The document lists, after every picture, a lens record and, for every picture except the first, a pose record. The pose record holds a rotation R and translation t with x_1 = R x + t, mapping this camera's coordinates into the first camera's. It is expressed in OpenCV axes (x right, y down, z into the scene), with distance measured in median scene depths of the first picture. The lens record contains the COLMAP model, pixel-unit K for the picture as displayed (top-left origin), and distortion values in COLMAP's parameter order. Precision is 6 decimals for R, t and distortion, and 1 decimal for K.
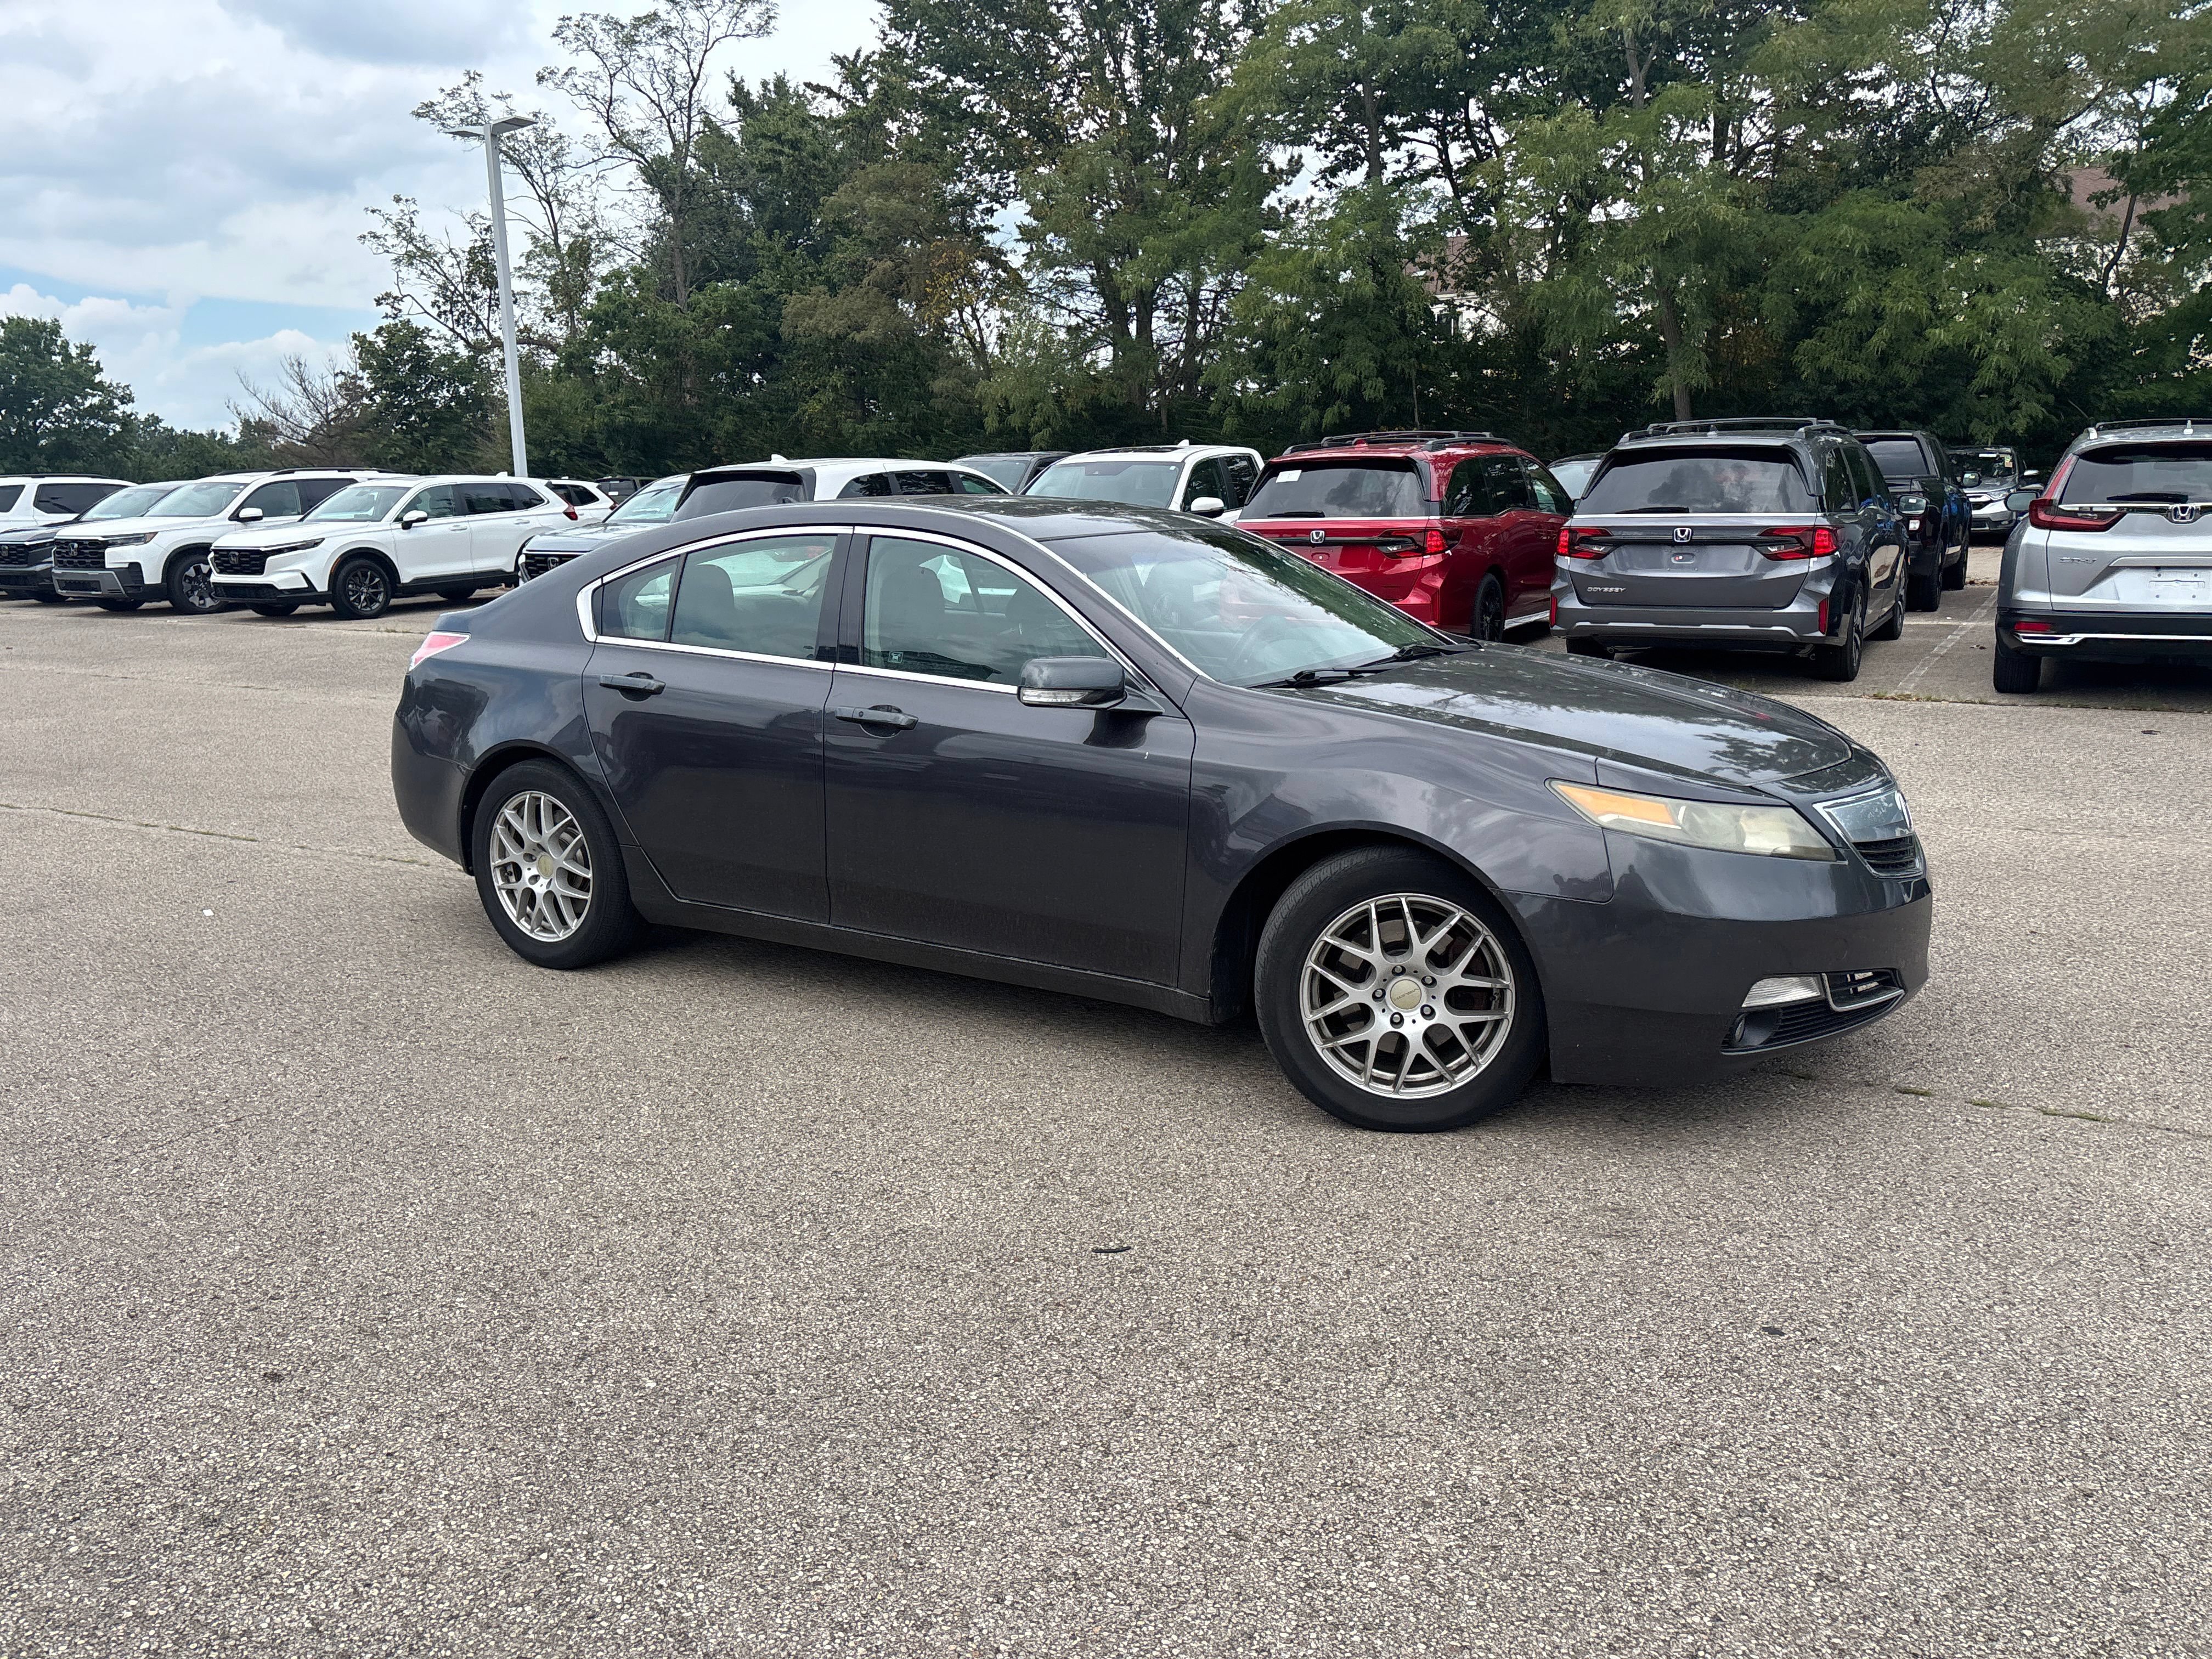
lens RADIAL K [[1667.6, 0, 1111.2], [0, 1667.6, 806.4], [0, 0, 1]] dist [0.036063, -0.030439]
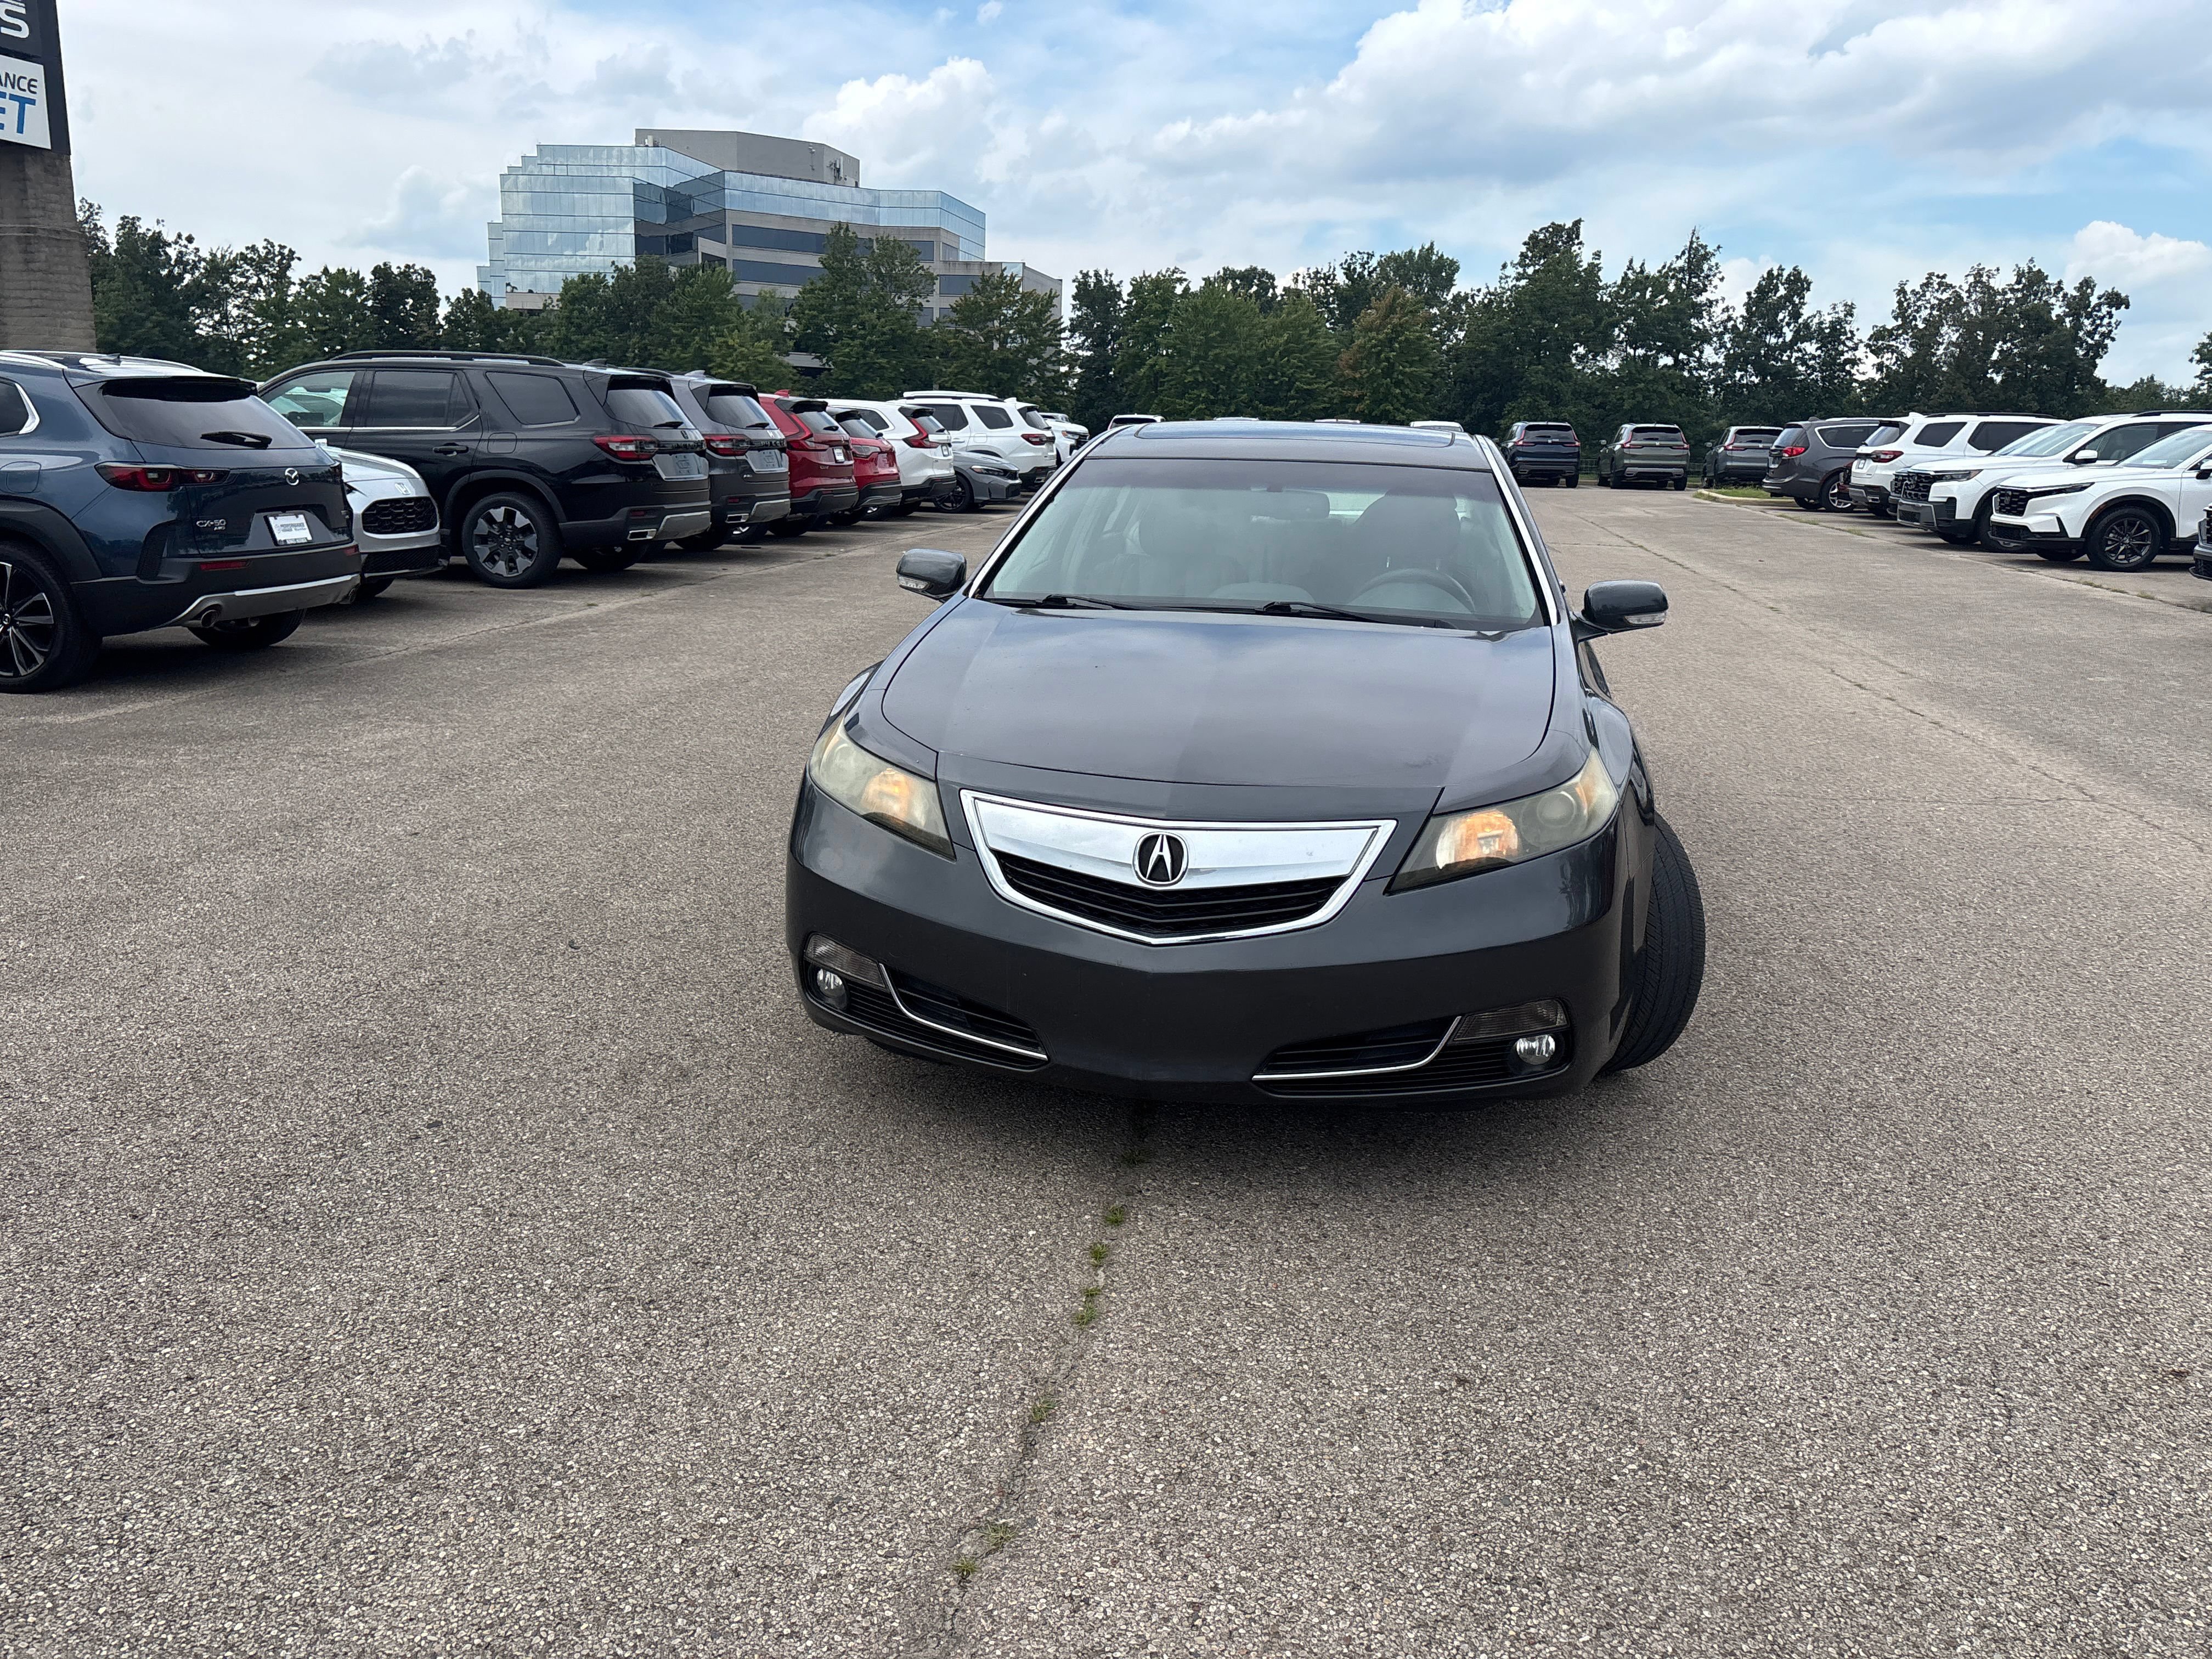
lens RADIAL K [[1660.0, 0, 1108.8], [0, 1660.0, 815.8], [0, 0, 1]] dist [0.039428, -0.032495]
pose [[0.369523, 0.239358, -0.897864, 0.206276], [-0.205271, 0.963410, 0.172351, -0.025390], [0.906265, 0.120618, 0.405136, 0.122416]]
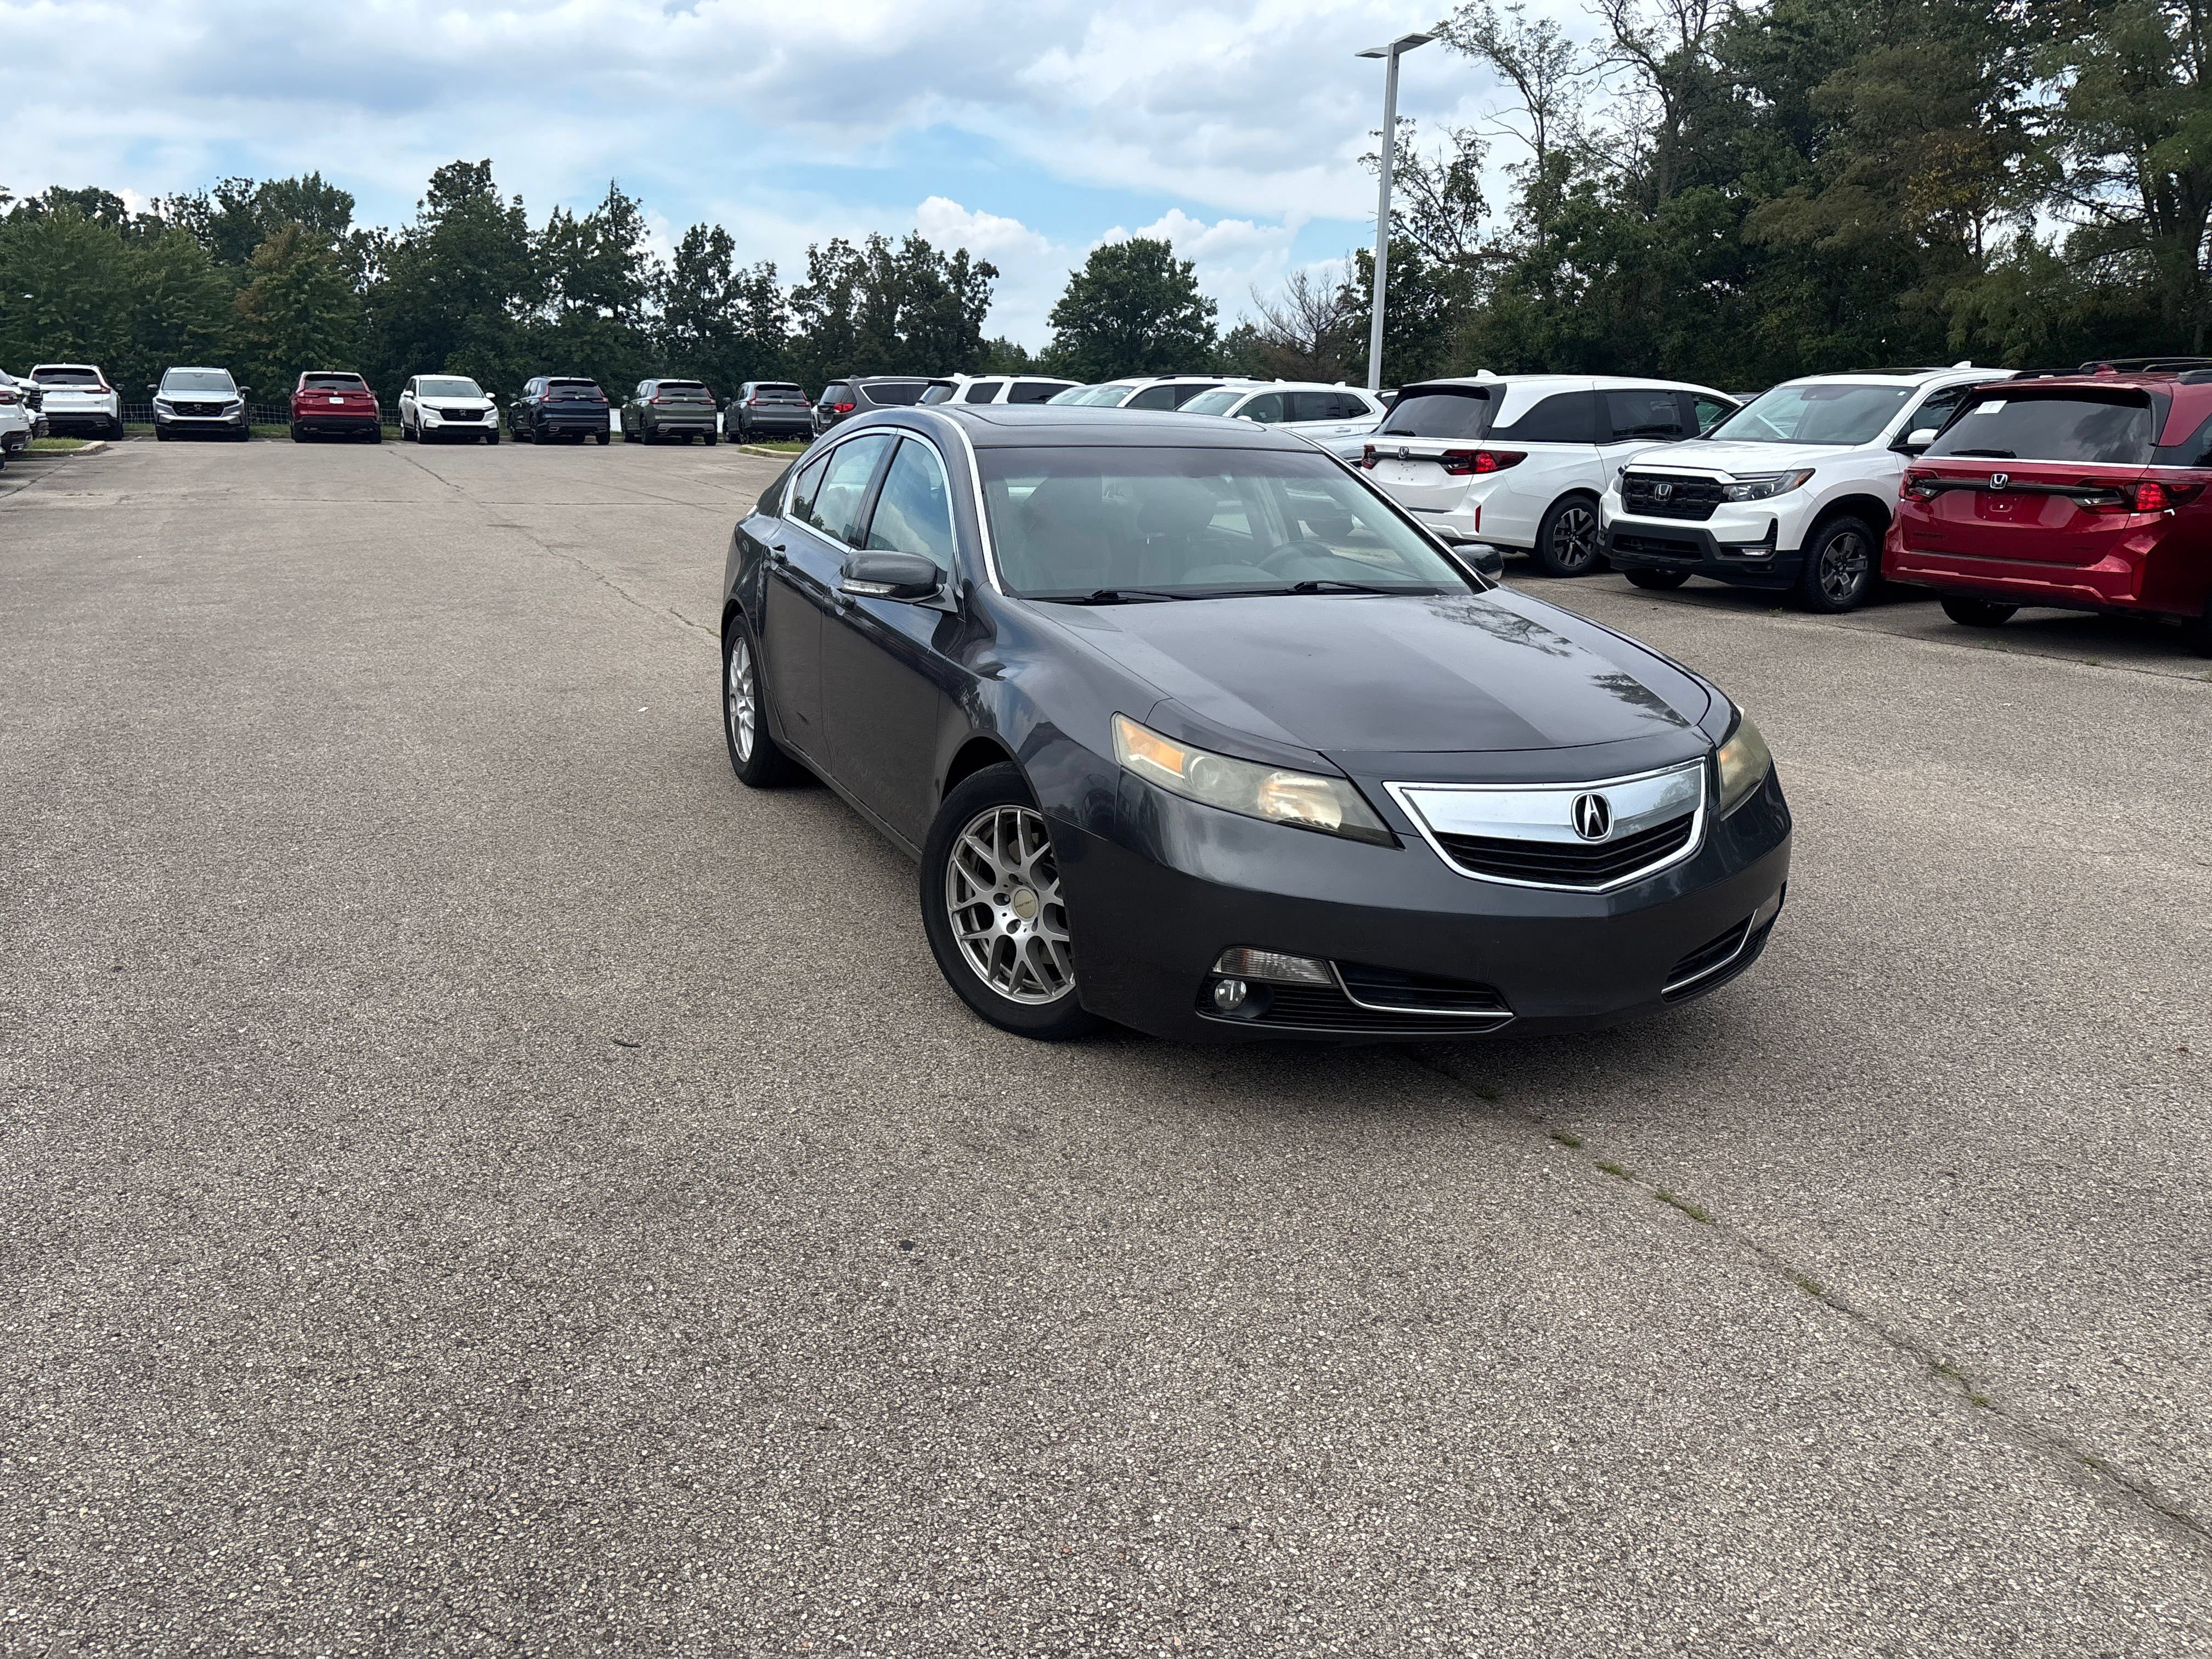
lens RADIAL K [[1662.0, 0, 1110.5], [0, 1662.0, 834.8], [0, 0, 1]] dist [0.027880, -0.014478]
pose [[0.832057, 0.173793, -0.526761, 0.130860], [-0.139123, 0.984680, 0.105118, -0.007782], [0.536960, -0.014180, 0.843489, 0.027839]]
